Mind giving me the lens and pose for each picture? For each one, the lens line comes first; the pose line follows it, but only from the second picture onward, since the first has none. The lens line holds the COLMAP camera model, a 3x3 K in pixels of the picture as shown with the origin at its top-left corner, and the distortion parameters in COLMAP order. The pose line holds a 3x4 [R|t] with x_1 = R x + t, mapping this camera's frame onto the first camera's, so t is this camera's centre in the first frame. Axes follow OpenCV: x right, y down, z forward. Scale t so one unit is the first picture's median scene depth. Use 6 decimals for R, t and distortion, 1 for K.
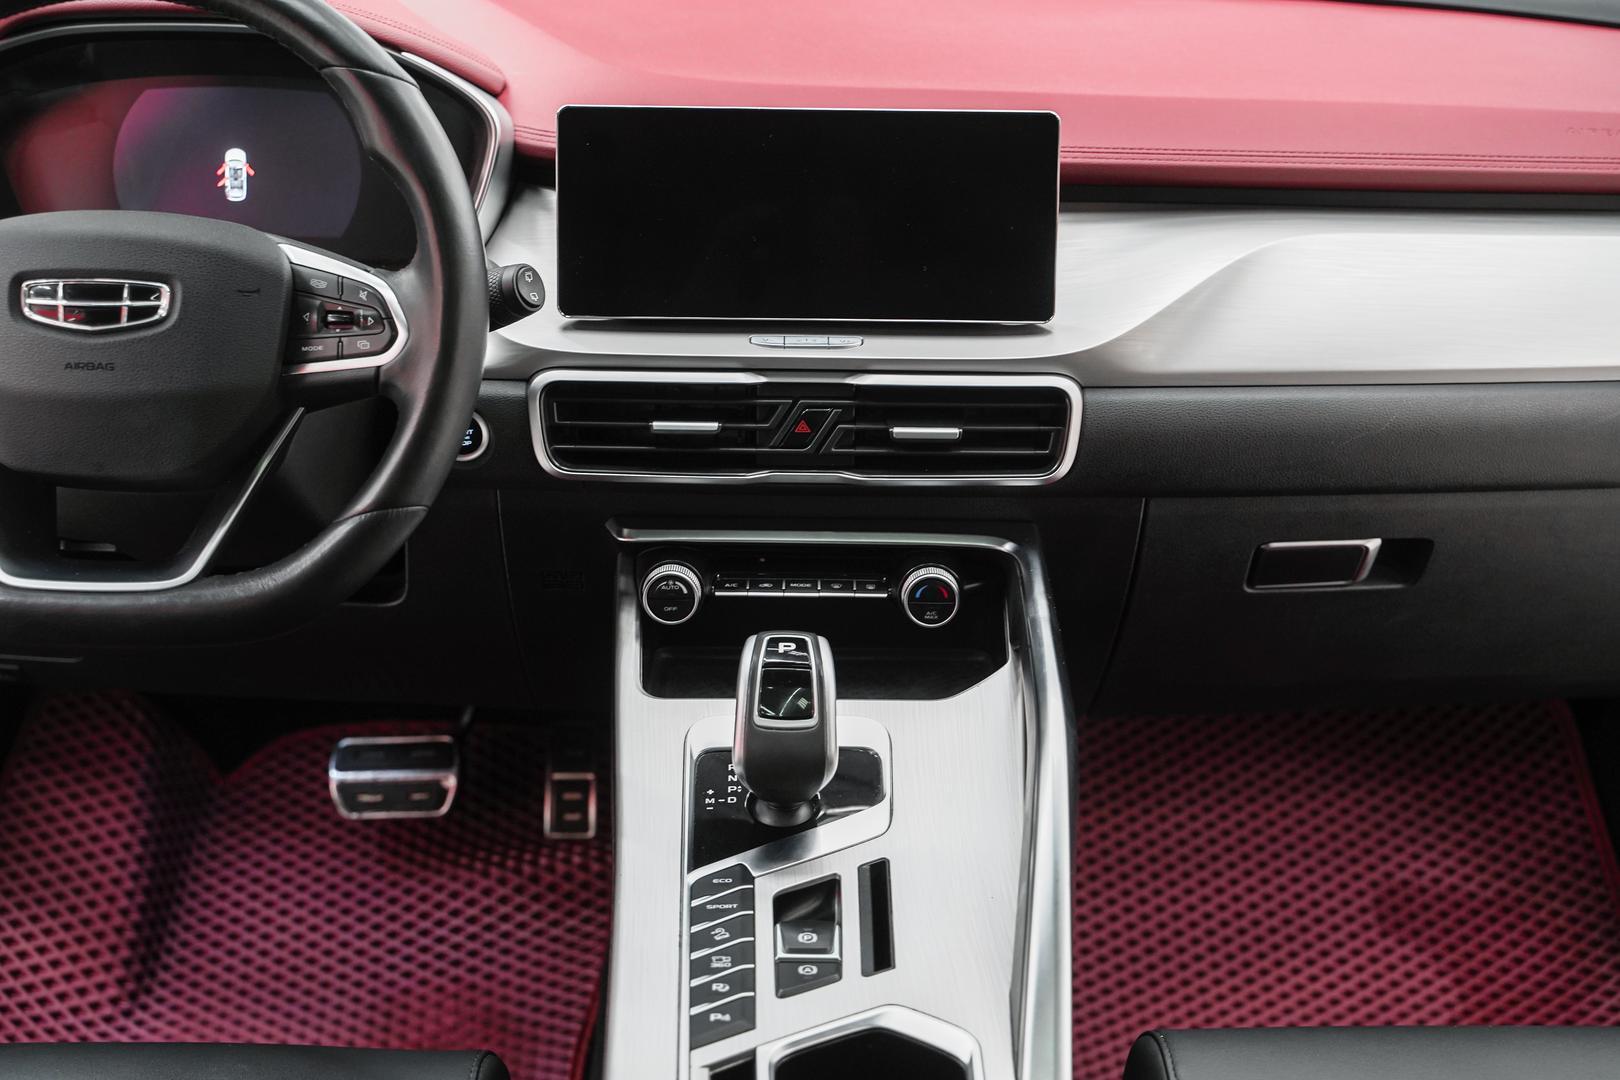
lens RADIAL K [[2149.1, 0, 815.5], [0, 2149.1, 541.7], [0, 0, 1]] dist [0.007377, -0.008465]
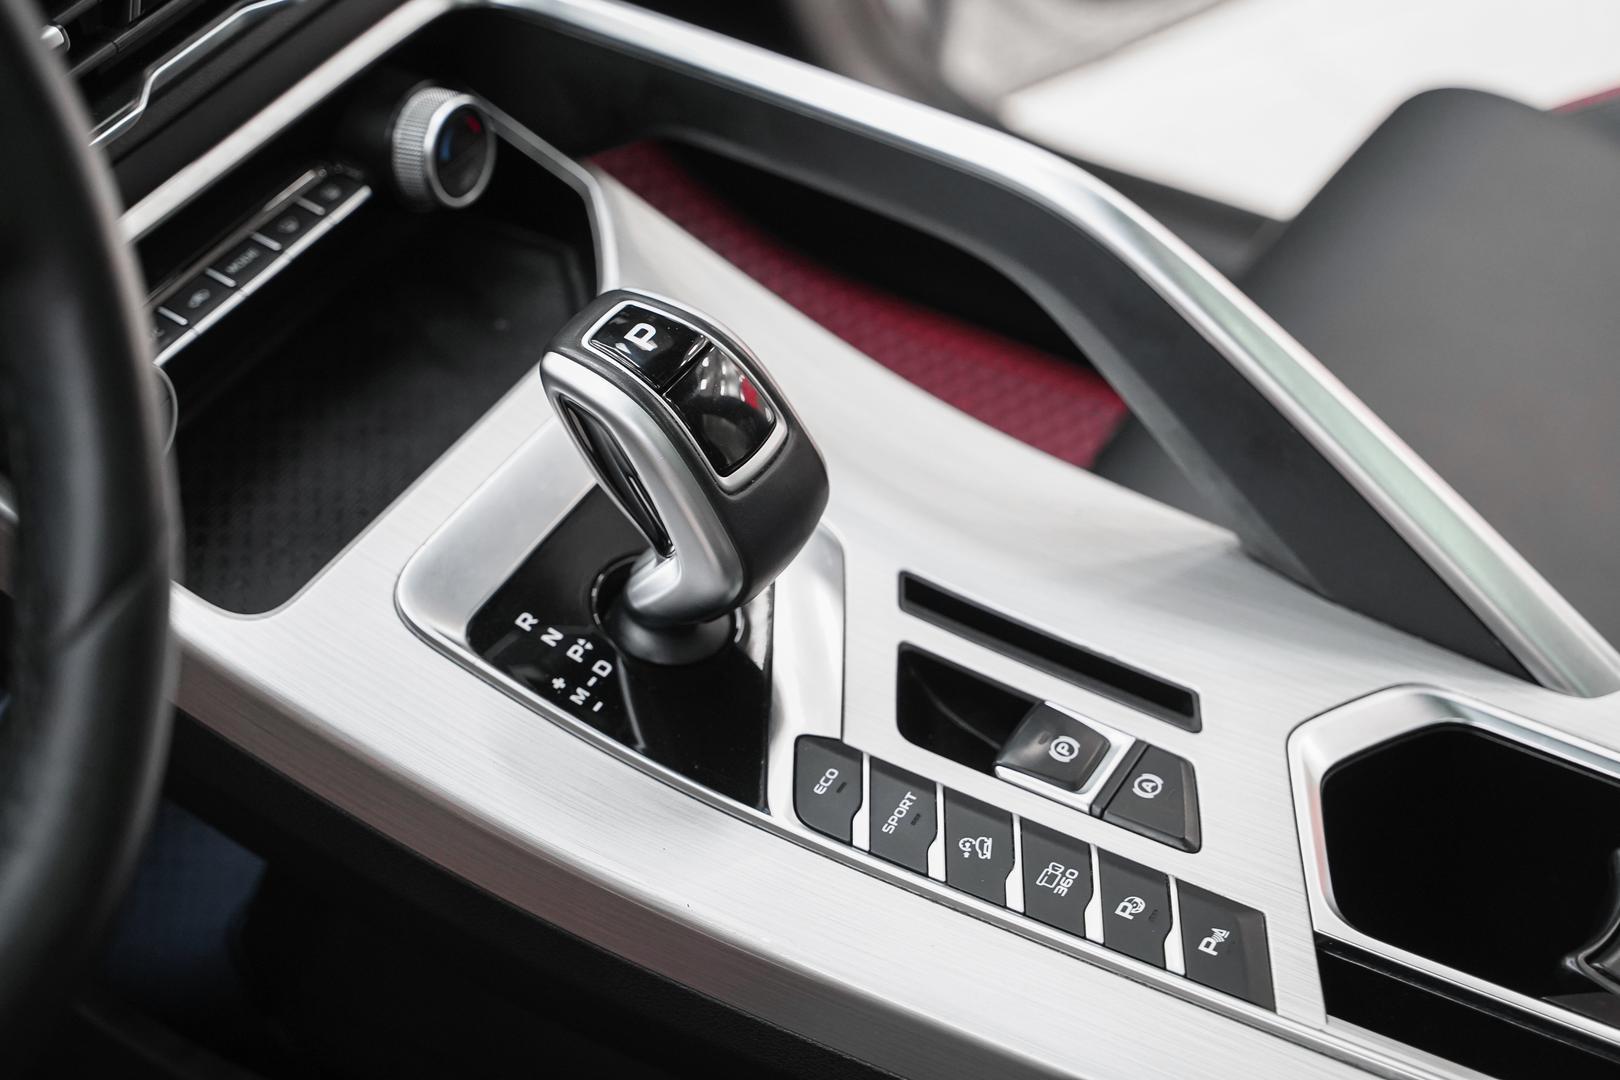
lens RADIAL K [[2982.9, 0, 810.0], [0, 2982.9, 540.0], [0, 0, 1]] dist [0.034519, 0.071360]
pose [[0.507667, -0.558315, 0.656169, -0.475524], [0.359559, 0.829414, 0.427539, -0.192332], [-0.782938, 0.018884, 0.621814, 0.562364]]
